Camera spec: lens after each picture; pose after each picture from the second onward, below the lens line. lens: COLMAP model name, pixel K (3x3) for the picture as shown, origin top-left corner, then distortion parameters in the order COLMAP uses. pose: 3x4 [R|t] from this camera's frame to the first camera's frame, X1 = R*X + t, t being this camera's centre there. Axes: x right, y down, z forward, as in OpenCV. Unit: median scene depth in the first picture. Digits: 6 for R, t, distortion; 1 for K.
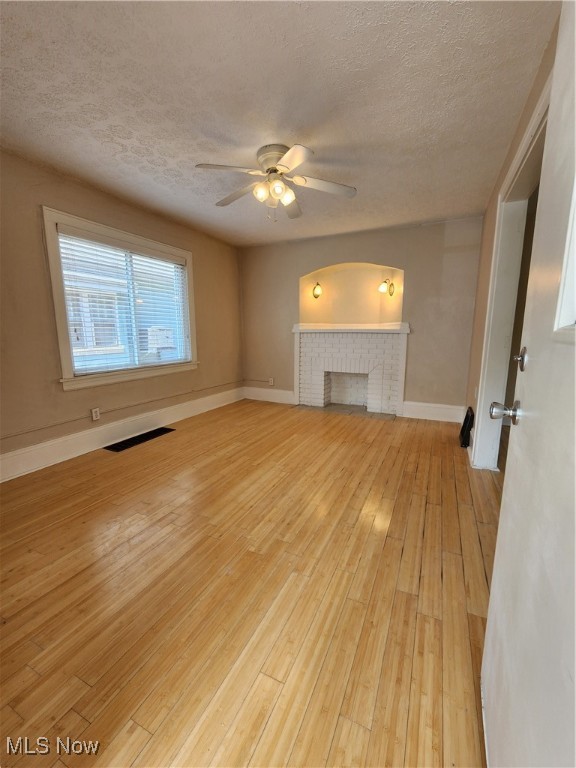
lens RADIAL K [[319.5, 0, 291.3], [0, 319.5, 386.8], [0, 0, 1]] dist [-0.000859, 0.000945]
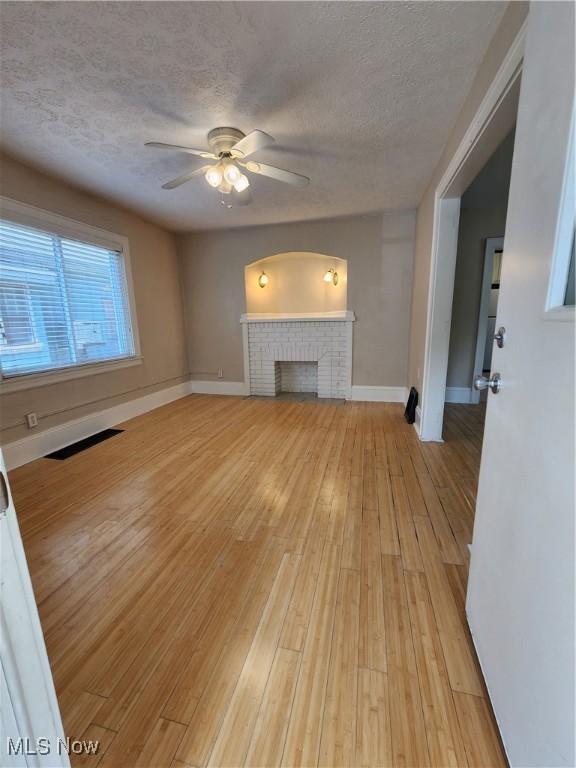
lens RADIAL K [[321.2, 0, 287.4], [0, 321.2, 387.8], [0, 0, 1]] dist [0.000802, 0.000796]
pose [[0.981552, -0.060475, 0.181378, -0.085070], [0.054778, 0.997840, 0.036259, 0.002976], [-0.183179, -0.025654, 0.982745, -0.008802]]
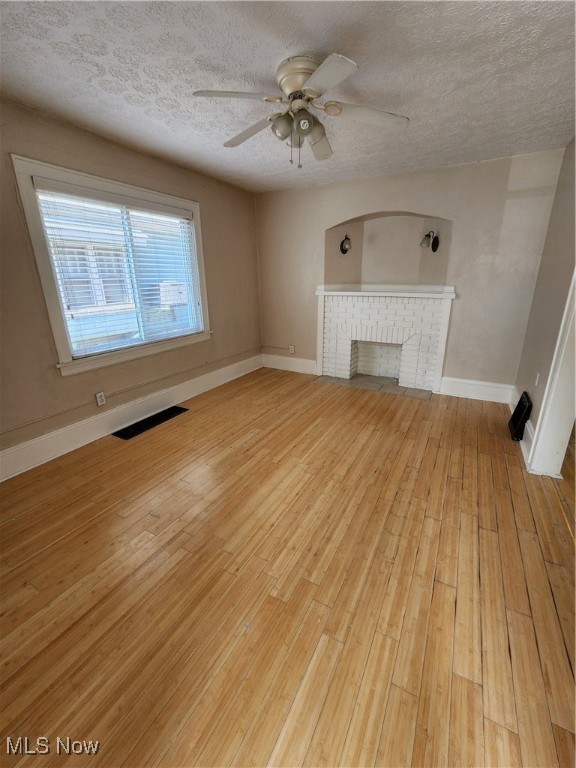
lens RADIAL K [[325.1, 0, 292.2], [0, 325.1, 381.0], [0, 0, 1]] dist [-0.004843, 0.004419]
pose [[0.998449, 0.008899, -0.054967, -0.020578], [-0.001198, 0.990350, 0.138580, -0.111822], [0.055669, -0.138299, 0.988825, 0.146005]]
